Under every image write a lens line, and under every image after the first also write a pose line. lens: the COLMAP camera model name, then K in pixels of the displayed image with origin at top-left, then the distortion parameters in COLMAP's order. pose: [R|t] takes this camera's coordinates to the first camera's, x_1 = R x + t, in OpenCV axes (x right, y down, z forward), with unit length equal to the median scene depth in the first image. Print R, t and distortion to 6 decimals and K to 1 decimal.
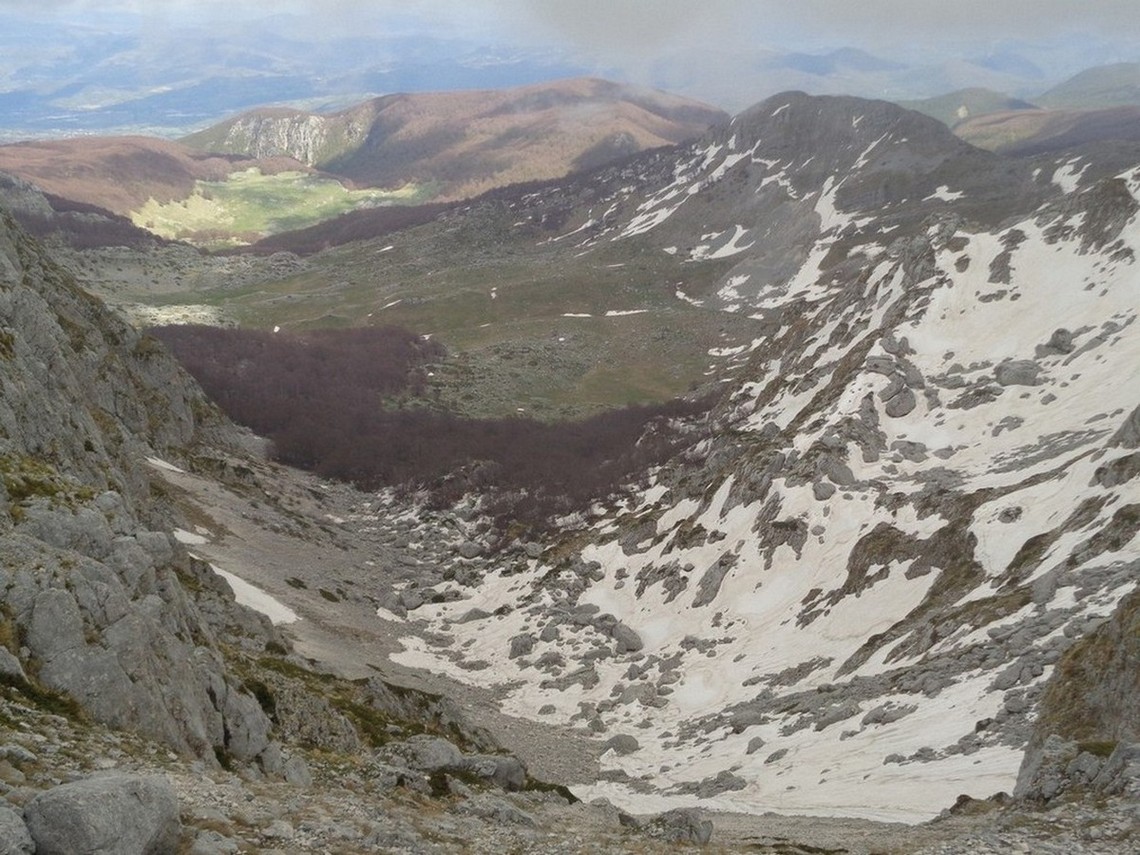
lens RADIAL K [[1297.1, 0, 570.0], [0, 1297.1, 427.5], [0, 0, 1]] dist [-0.009940, -0.003267]
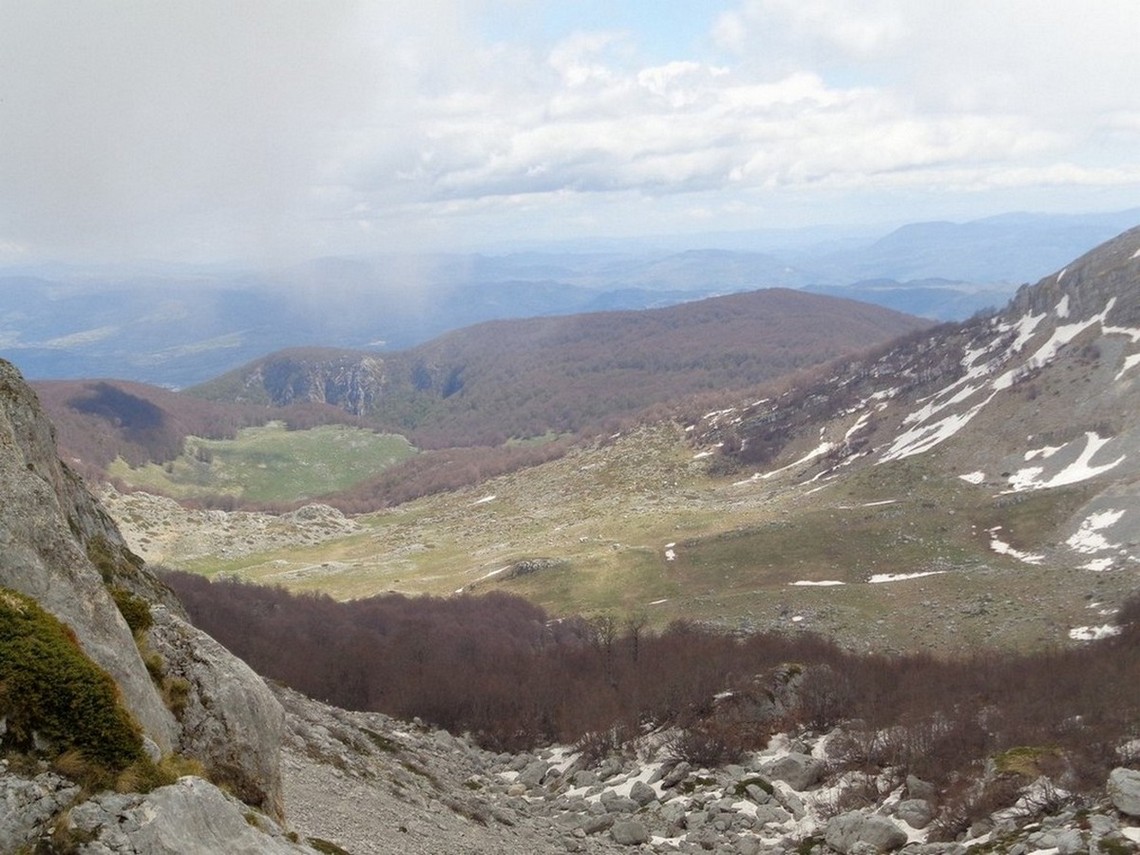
lens RADIAL K [[1959.5, 0, 570.0], [0, 1959.5, 427.5], [0, 0, 1]] dist [0.004895, 0.043348]
pose [[0.996102, -0.015742, -0.086788, -0.024506], [-0.002567, 0.978355, -0.206918, 0.022480], [0.088166, 0.206334, 0.974501, 0.116443]]
